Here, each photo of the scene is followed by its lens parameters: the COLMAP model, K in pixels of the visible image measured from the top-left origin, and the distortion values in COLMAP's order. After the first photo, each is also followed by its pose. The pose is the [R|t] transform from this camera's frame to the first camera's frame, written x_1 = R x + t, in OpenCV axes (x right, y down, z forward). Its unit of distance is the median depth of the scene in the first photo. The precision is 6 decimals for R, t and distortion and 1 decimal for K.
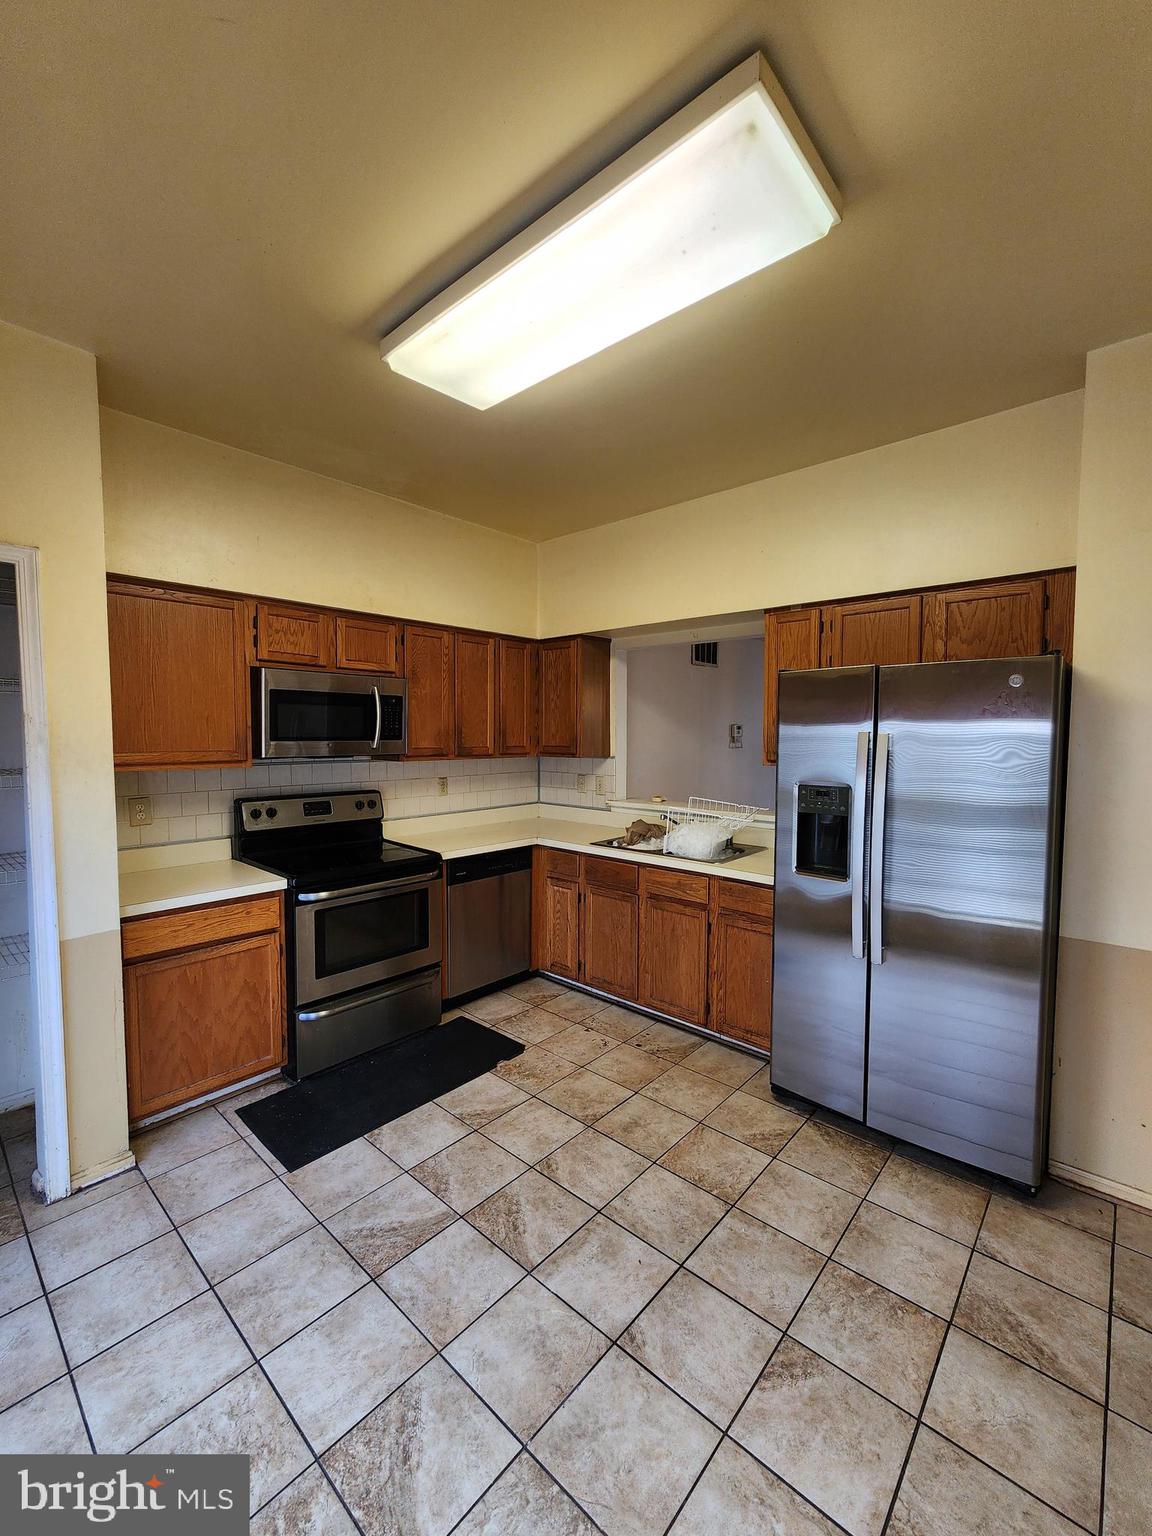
lens RADIAL K [[631.0, 0, 580.4], [0, 631.0, 772.4], [0, 0, 1]] dist [-0.004009, 0.001676]
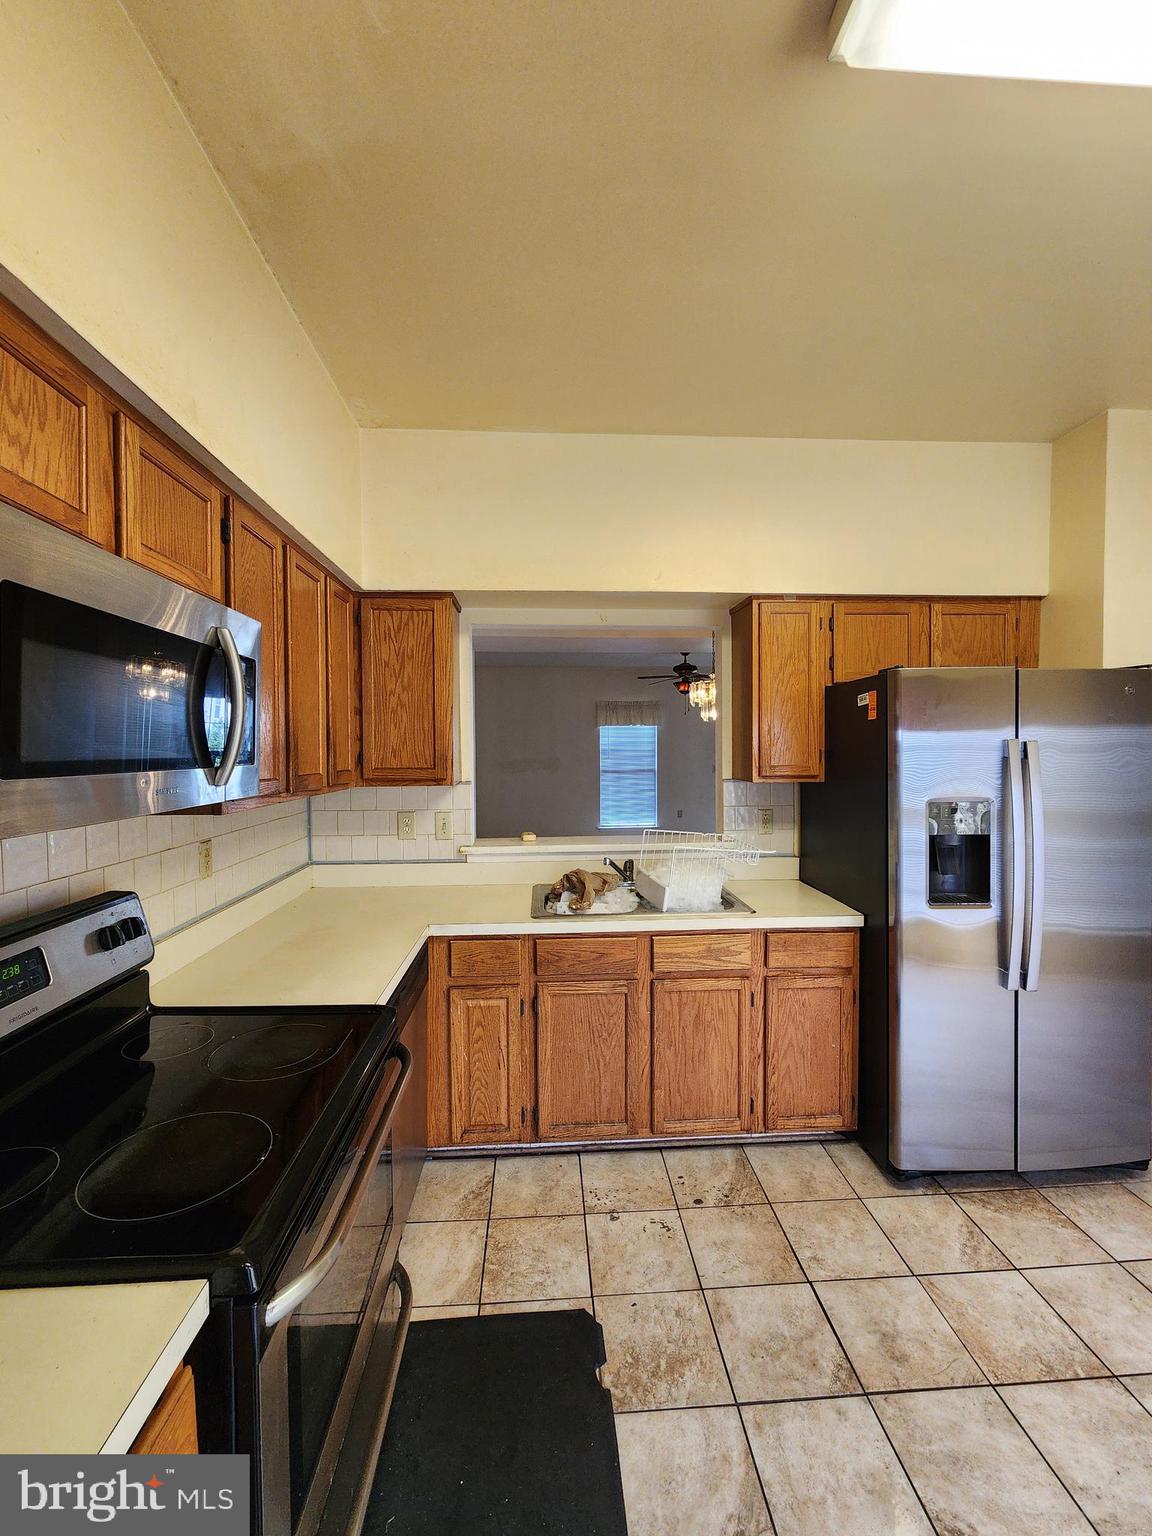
lens RADIAL K [[631.0, 0, 578.7], [0, 631.0, 765.5], [0, 0, 1]] dist [-0.004009, 0.001676]
pose [[0.702634, -0.028901, 0.710964, -0.526430], [0.053968, 0.998461, -0.012748, -0.040200], [-0.709501, 0.047327, 0.703113, 0.664696]]
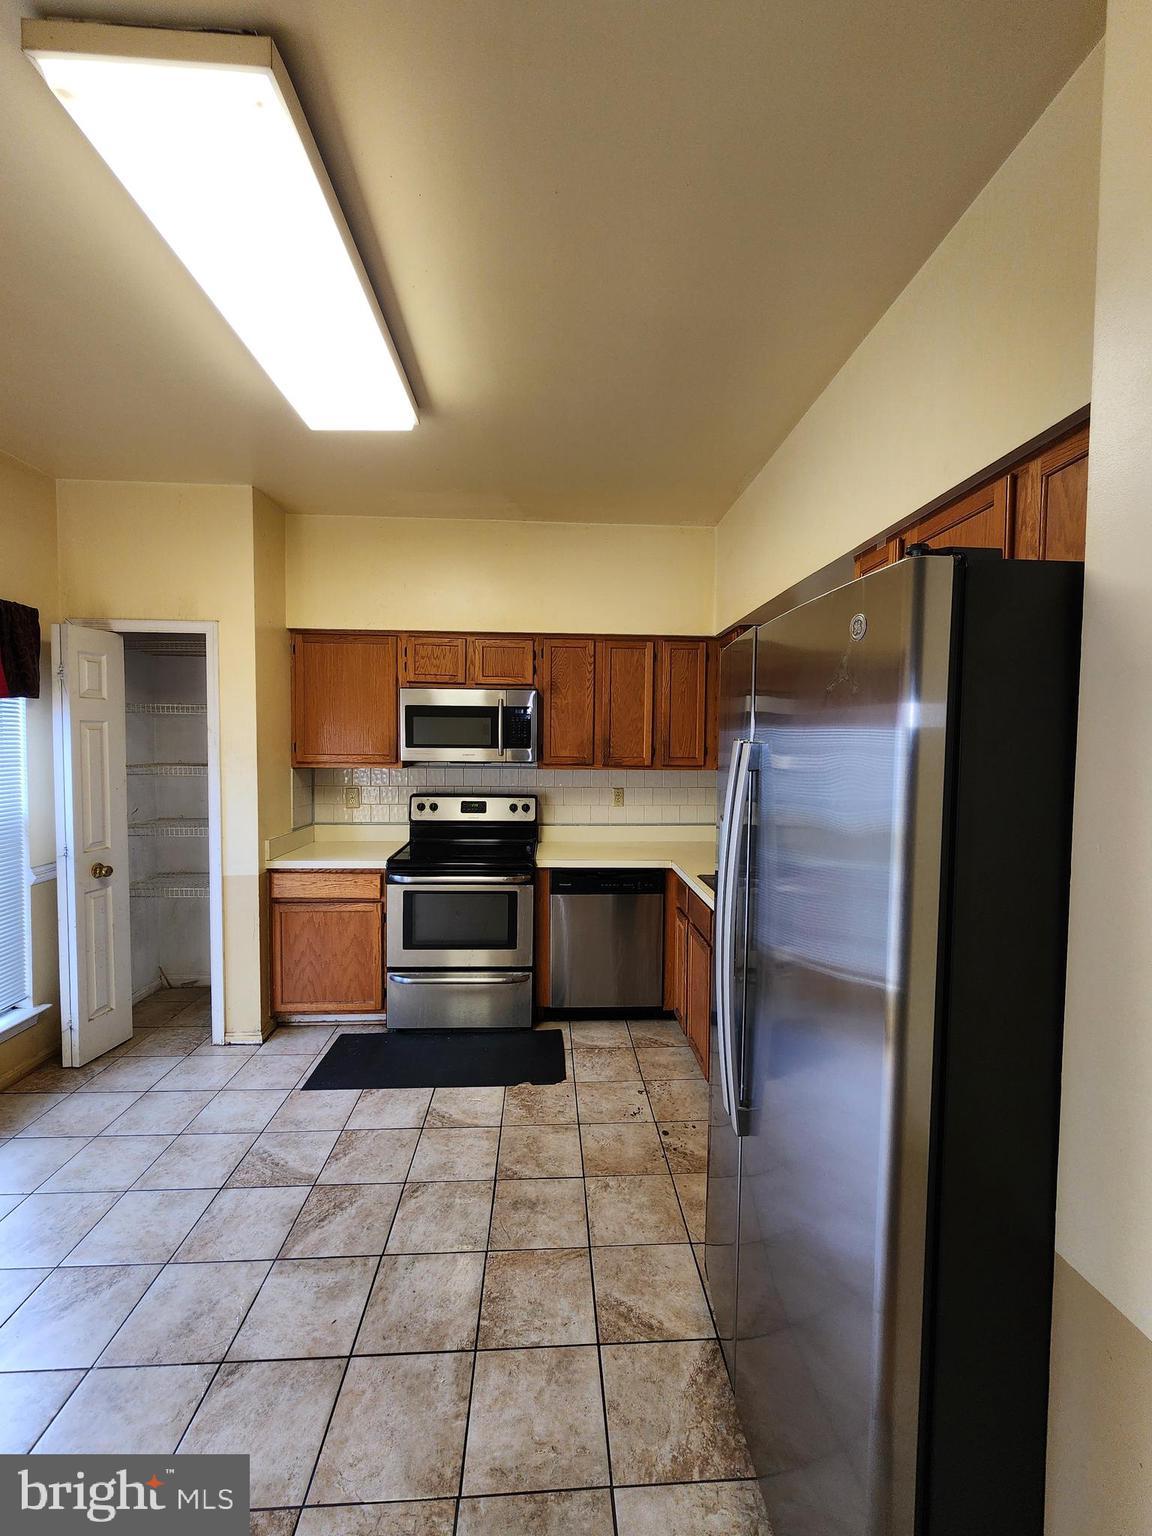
lens RADIAL K [[631.0, 0, 580.2], [0, 631.0, 771.4], [0, 0, 1]] dist [-0.004009, 0.001676]
pose [[0.705555, 0.034947, -0.707793, 0.635722], [-0.050580, 0.998719, -0.001109, -0.019639], [0.706848, 0.036583, 0.706419, 0.386714]]
